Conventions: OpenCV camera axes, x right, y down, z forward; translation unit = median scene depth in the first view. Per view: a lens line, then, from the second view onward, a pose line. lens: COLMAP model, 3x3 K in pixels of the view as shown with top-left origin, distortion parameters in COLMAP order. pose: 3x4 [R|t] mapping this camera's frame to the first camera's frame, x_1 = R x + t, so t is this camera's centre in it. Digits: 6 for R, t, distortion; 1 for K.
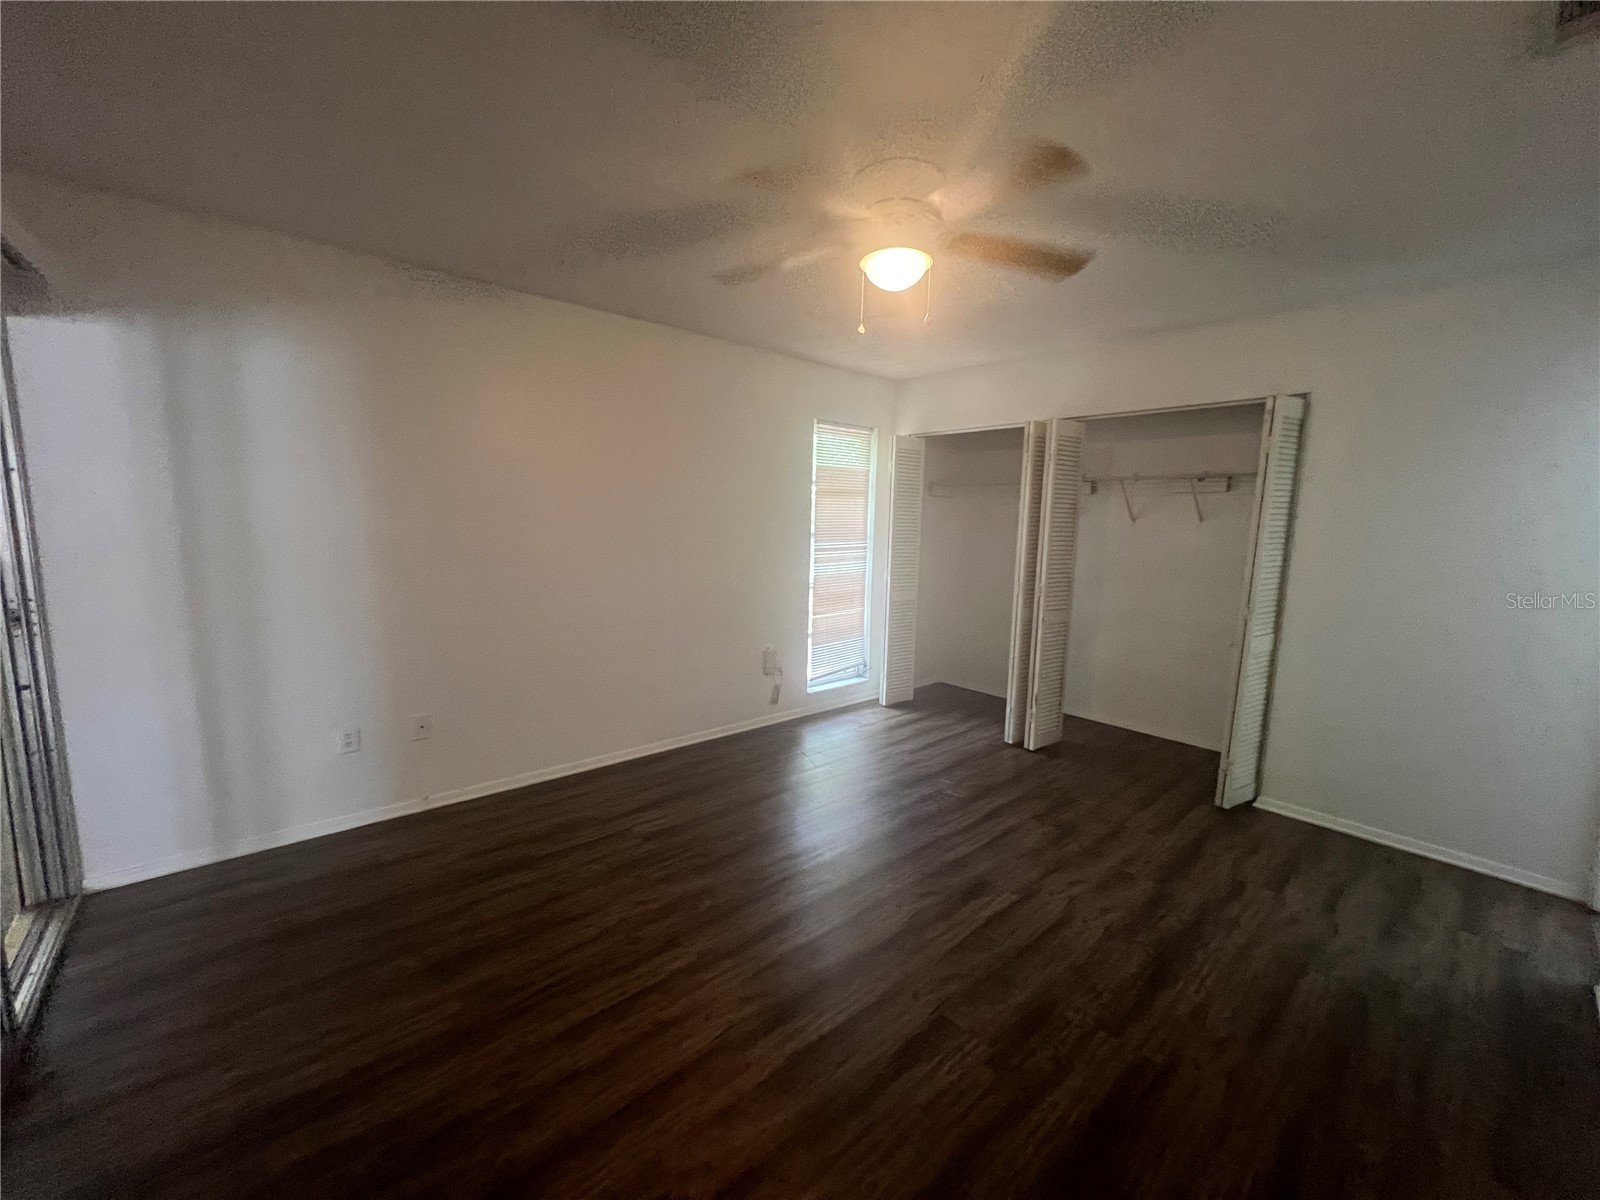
lens RADIAL K [[644.2, 0, 800.0], [0, 644.2, 600.0], [0, 0, 1]] dist [-0.000625, 0.000009]
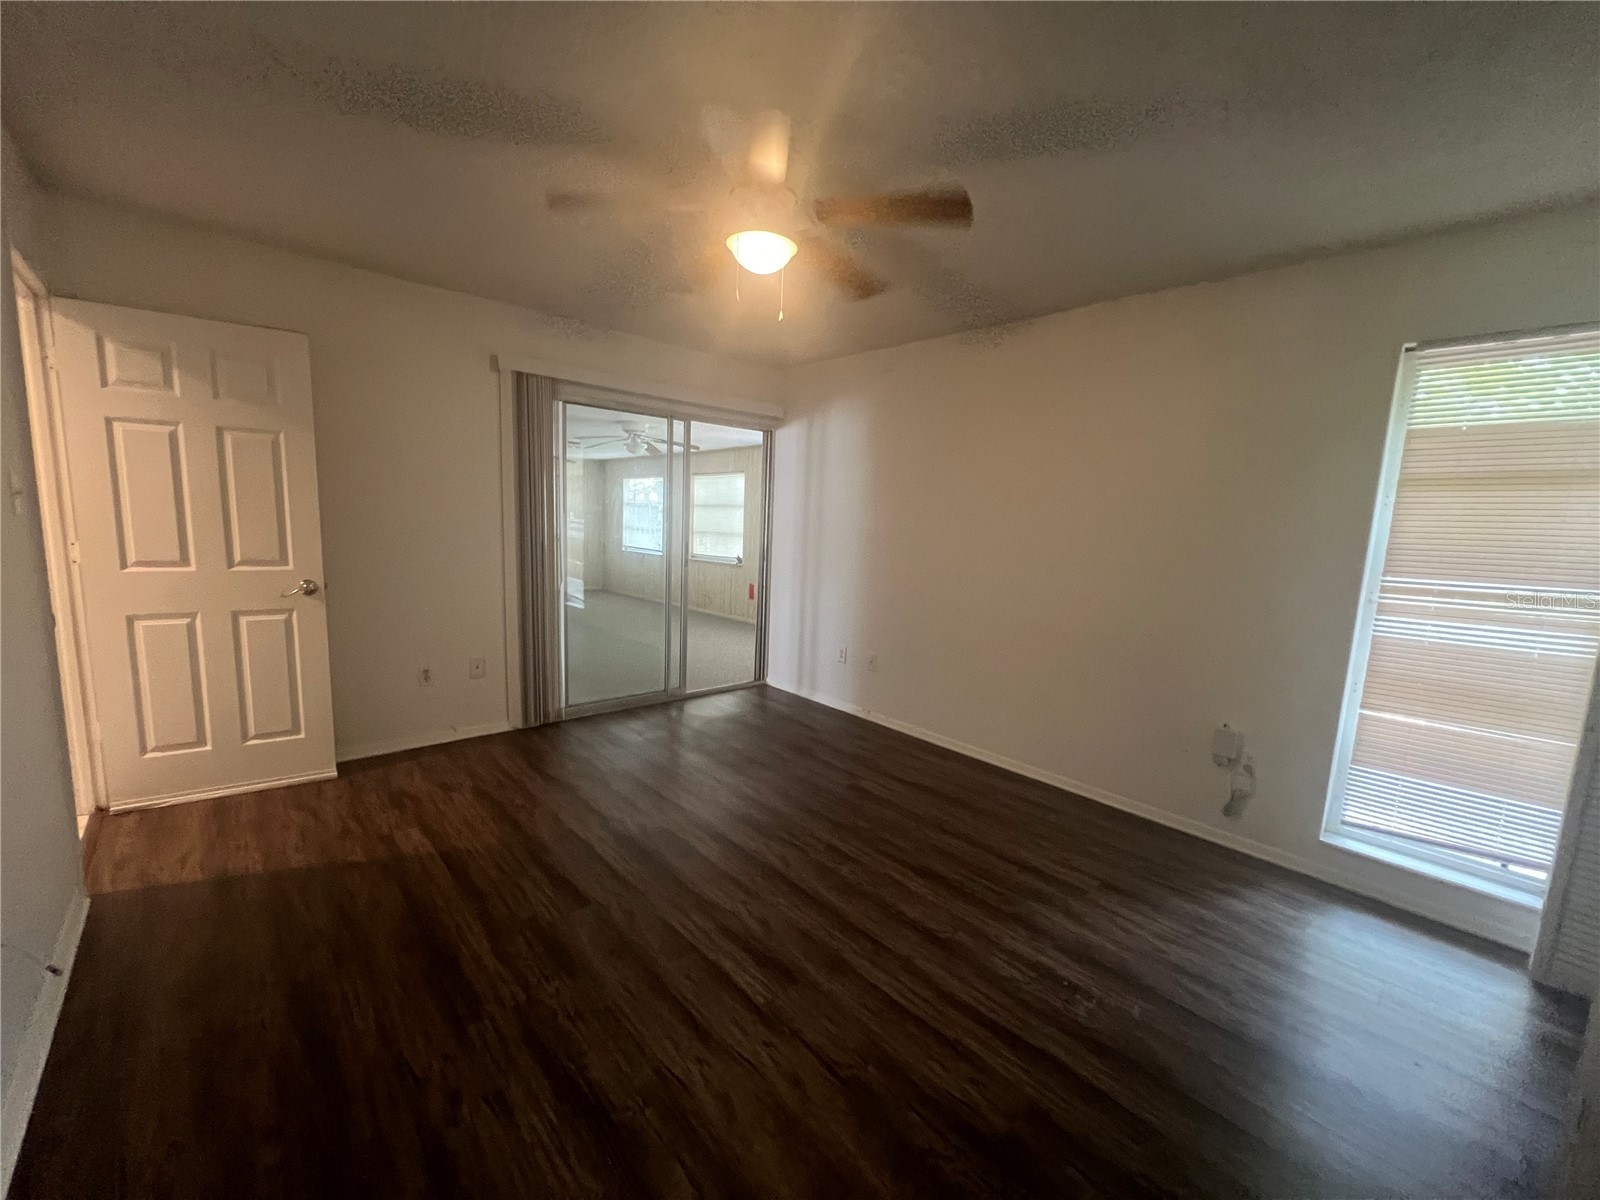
lens RADIAL K [[644.2, 0, 800.0], [0, 644.2, 600.0], [0, 0, 1]] dist [-0.000625, 0.000009]
pose [[0.010412, 0.108356, -0.994058, 0.951637], [-0.168748, 0.980044, 0.105061, -0.074168], [0.985604, 0.166652, 0.028489, 0.879040]]
